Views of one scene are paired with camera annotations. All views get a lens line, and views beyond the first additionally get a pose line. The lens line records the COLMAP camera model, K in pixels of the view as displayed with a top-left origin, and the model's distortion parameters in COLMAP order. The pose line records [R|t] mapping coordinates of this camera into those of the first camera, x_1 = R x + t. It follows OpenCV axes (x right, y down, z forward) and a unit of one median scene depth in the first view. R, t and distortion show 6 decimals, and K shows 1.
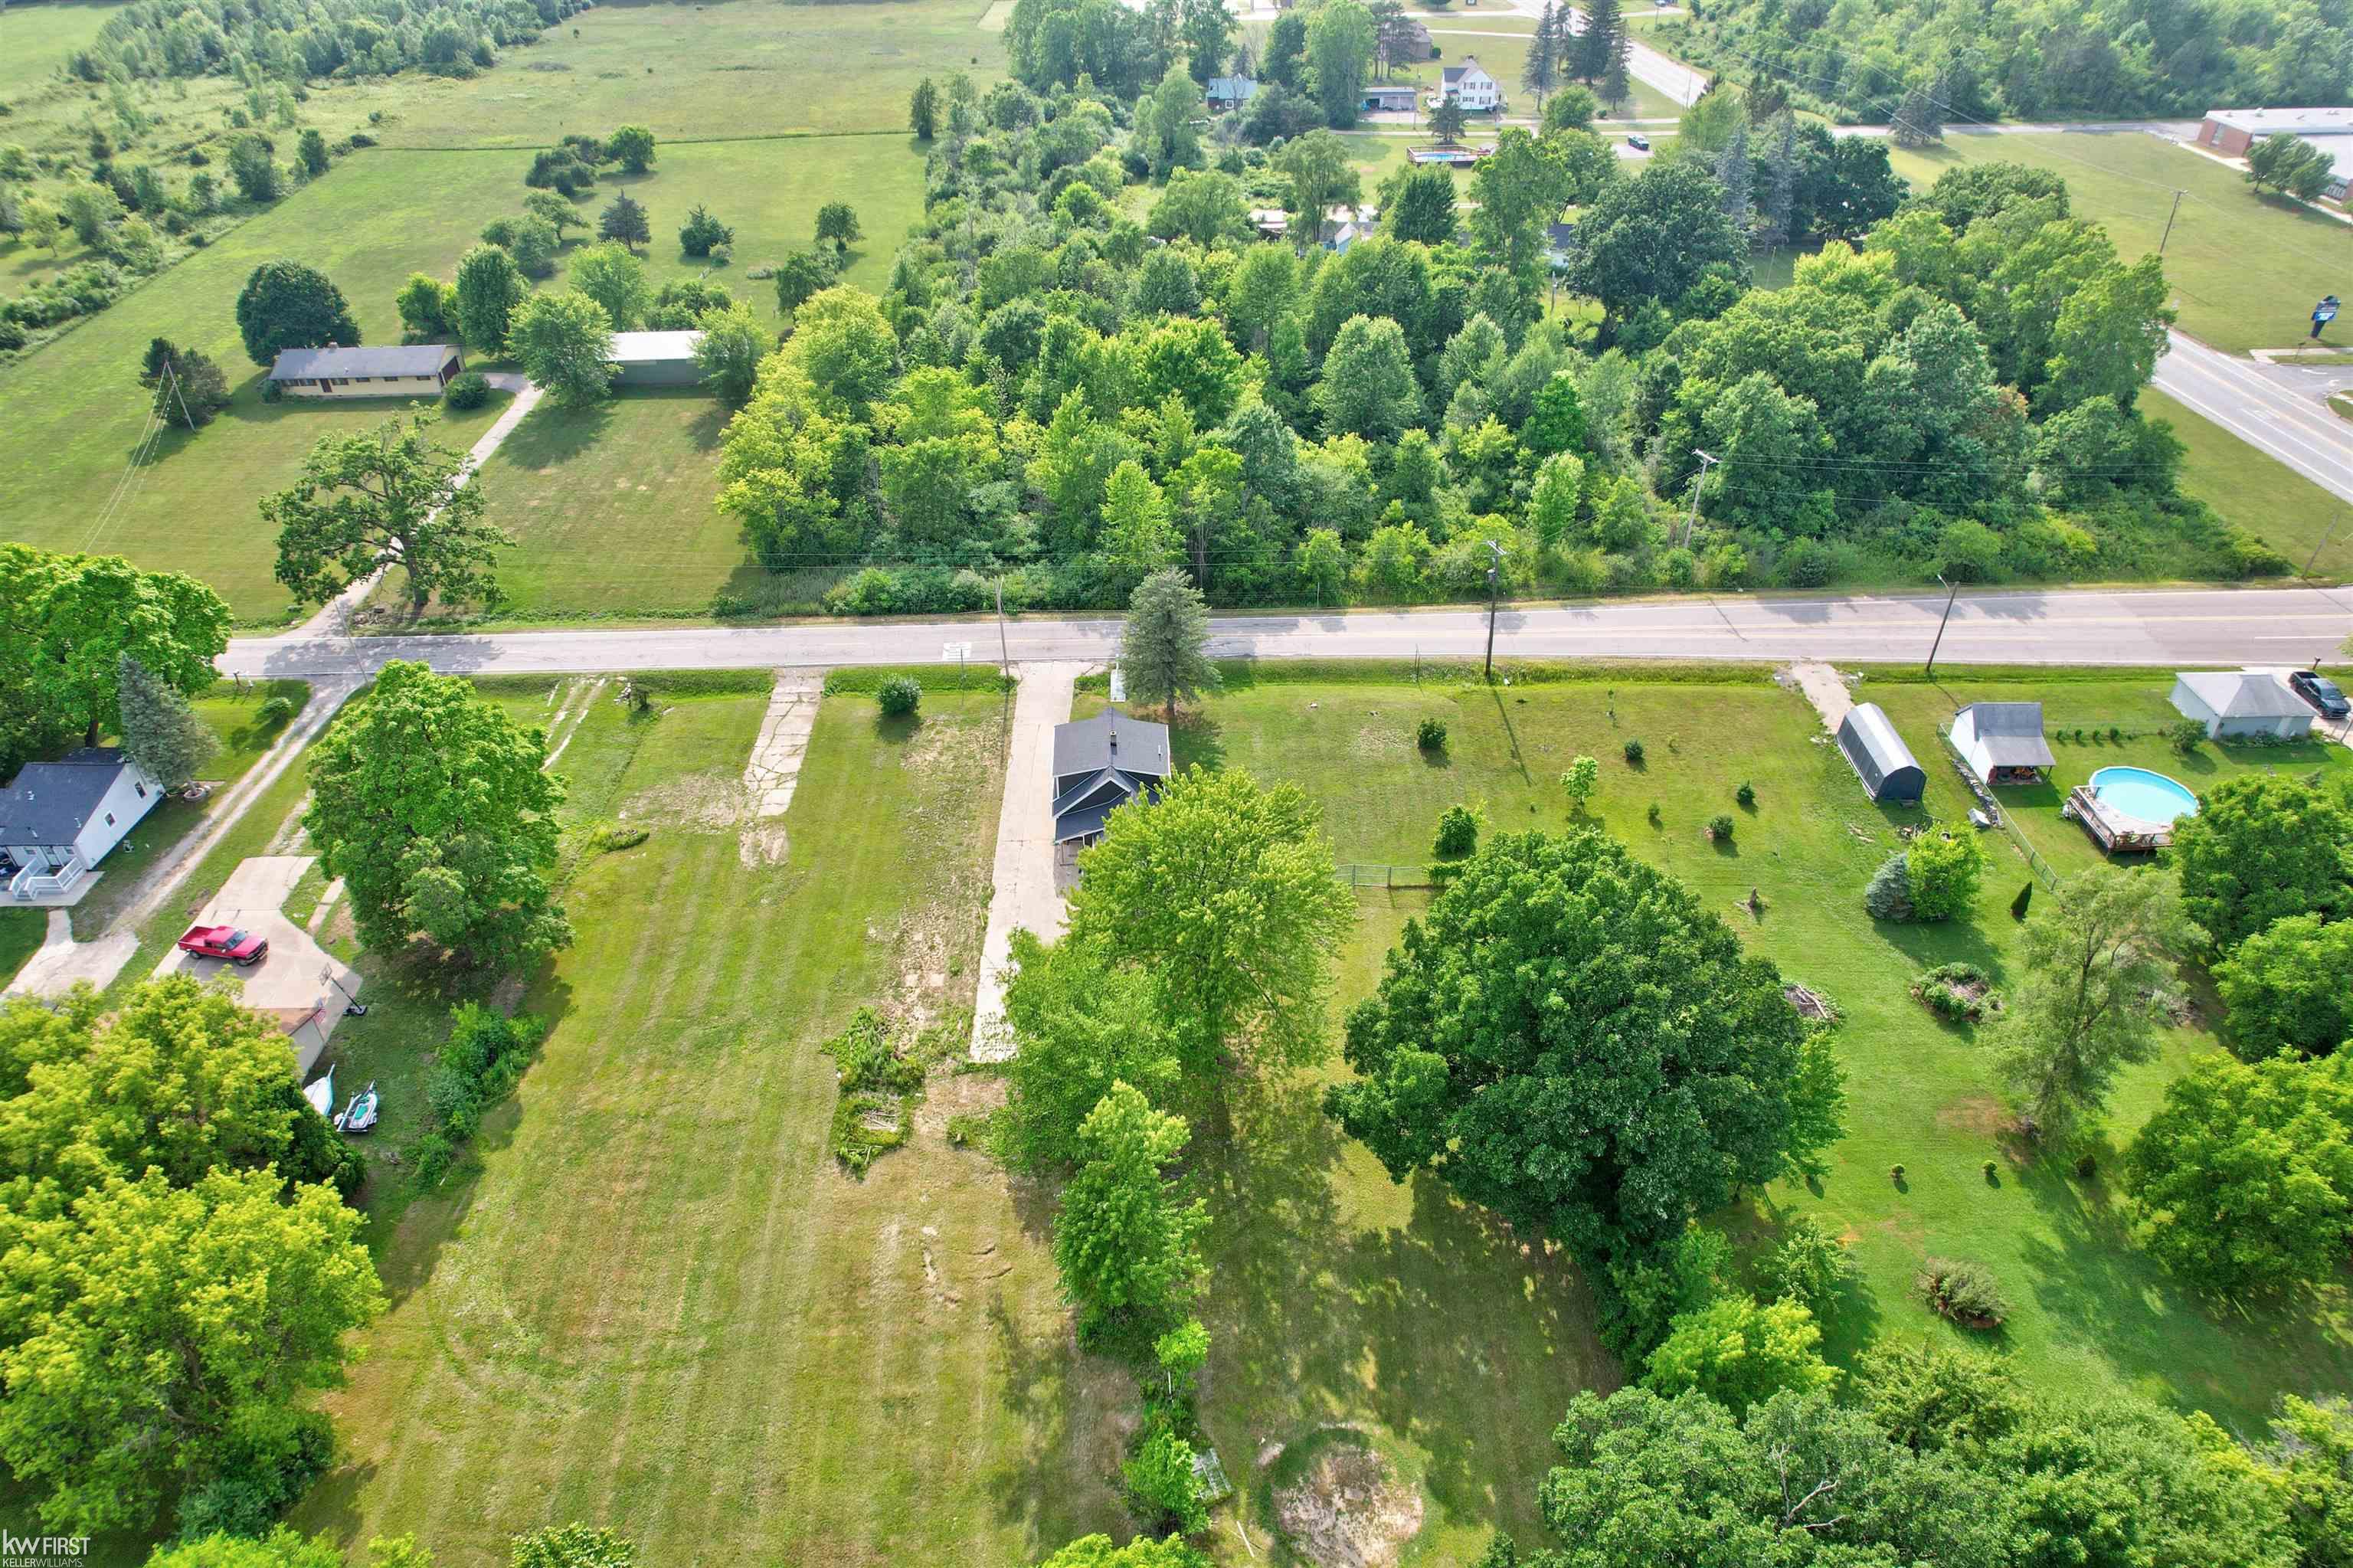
lens RADIAL K [[1501.8, 0, 1176.2], [0, 1501.8, 795.2], [0, 0, 1]] dist [-0.078786, 0.072396]
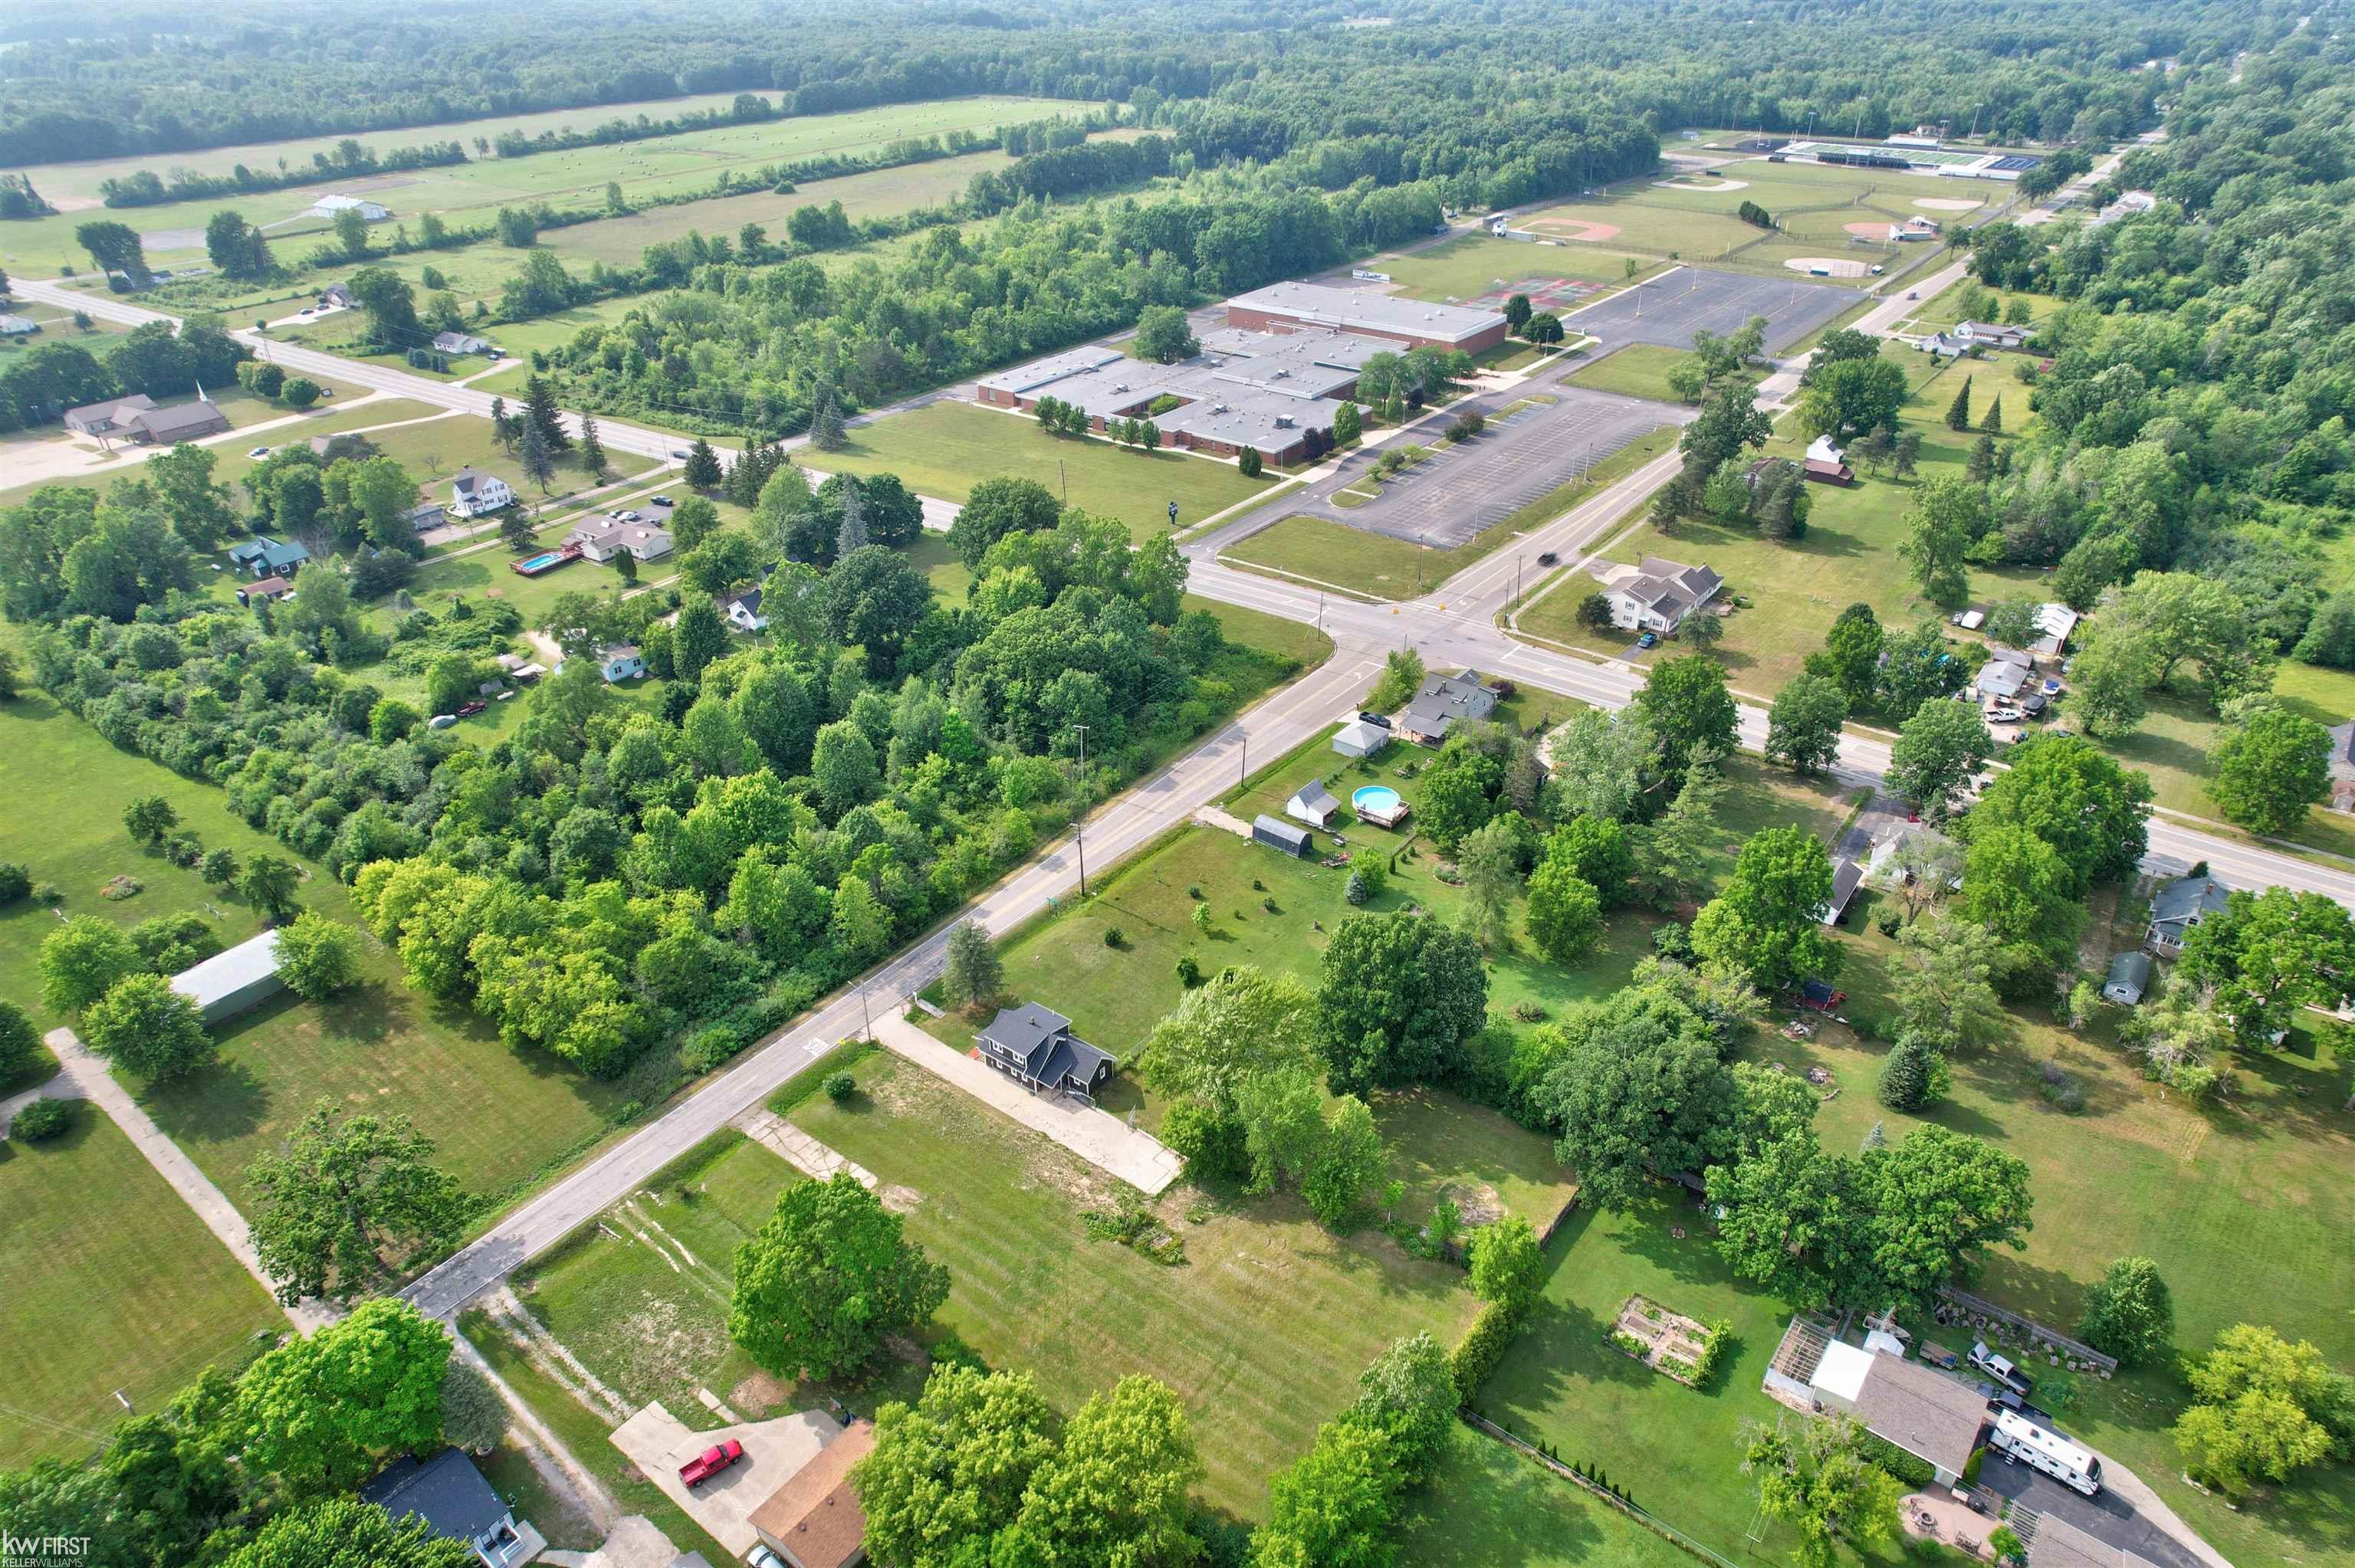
lens RADIAL K [[1502.8, 0, 1177.2], [0, 1502.8, 795.2], [0, 0, 1]] dist [-0.078786, 0.072396]
pose [[0.626795, -0.398294, 0.669694, -0.778819], [0.467251, 0.879931, 0.086010, -0.265801], [-0.623542, 0.259004, 0.737640, -0.319964]]
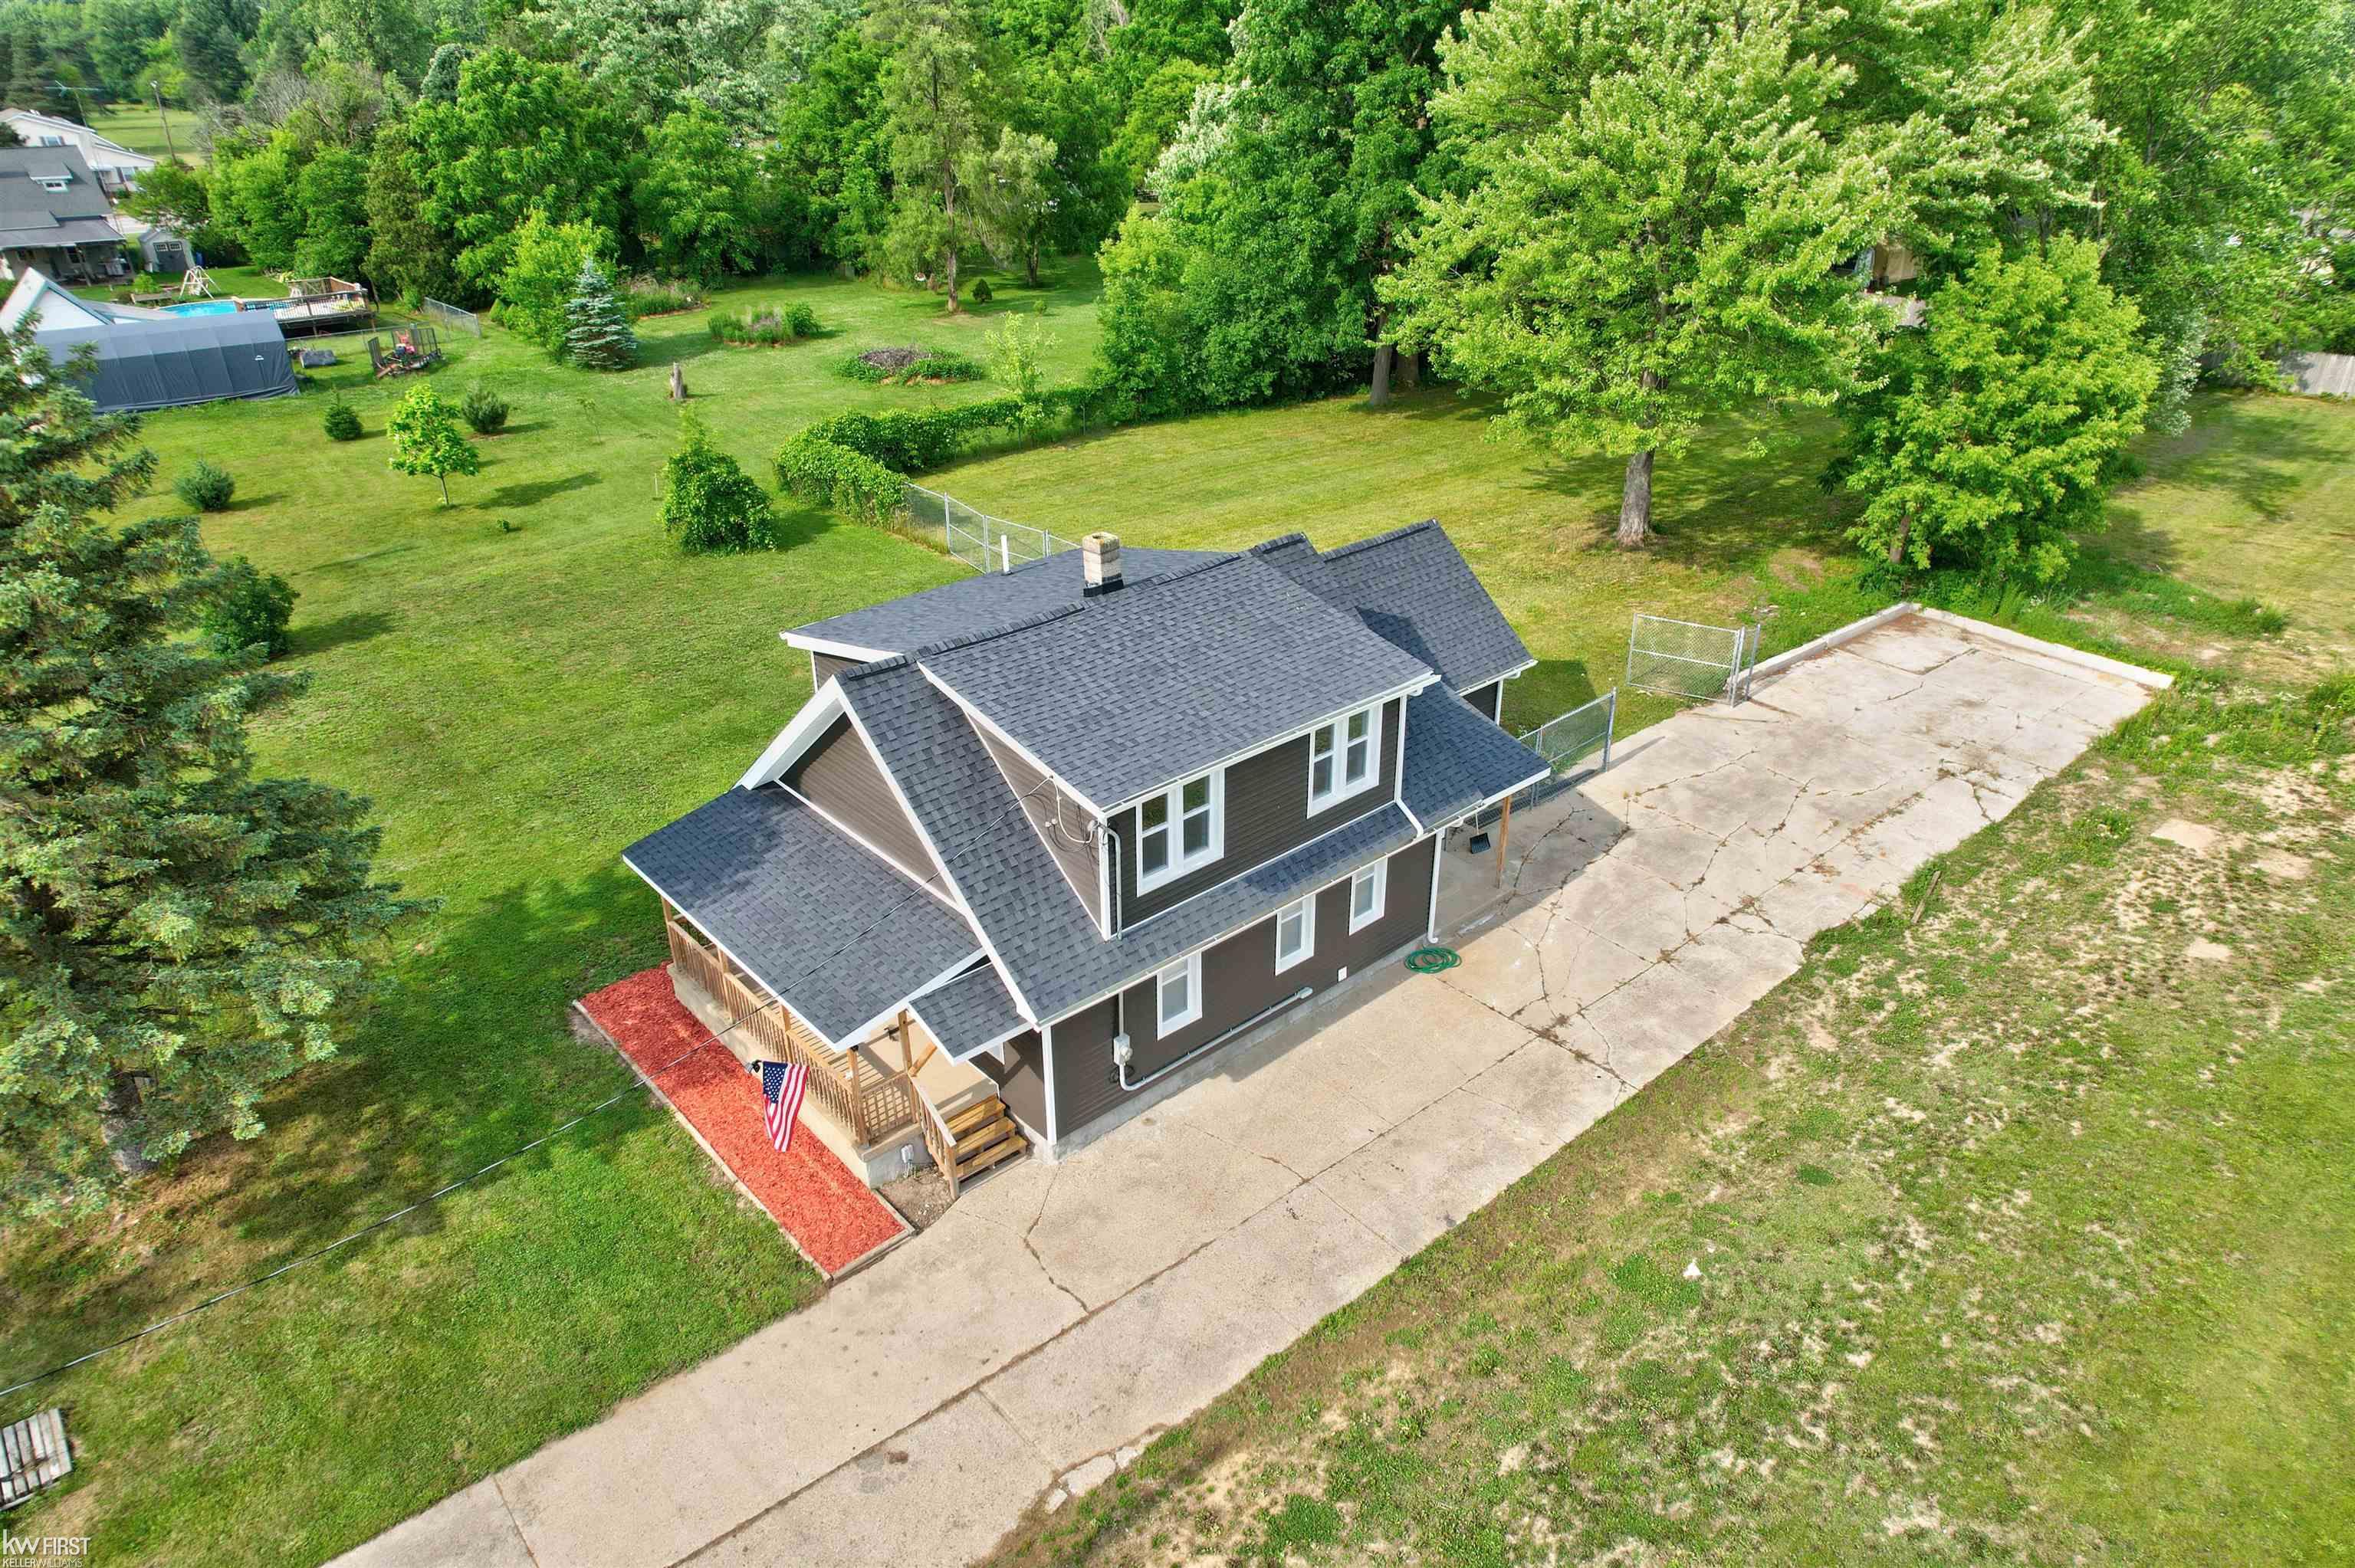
lens RADIAL K [[1502.8, 0, 1177.2], [0, 1502.8, 795.2], [0, 0, 1]] dist [-0.078786, 0.072396]
pose [[-0.642065, -0.348336, 0.682945, -0.168757], [0.459399, 0.538355, 0.706488, -0.136551], [-0.613763, 0.767356, -0.185634, 0.863727]]
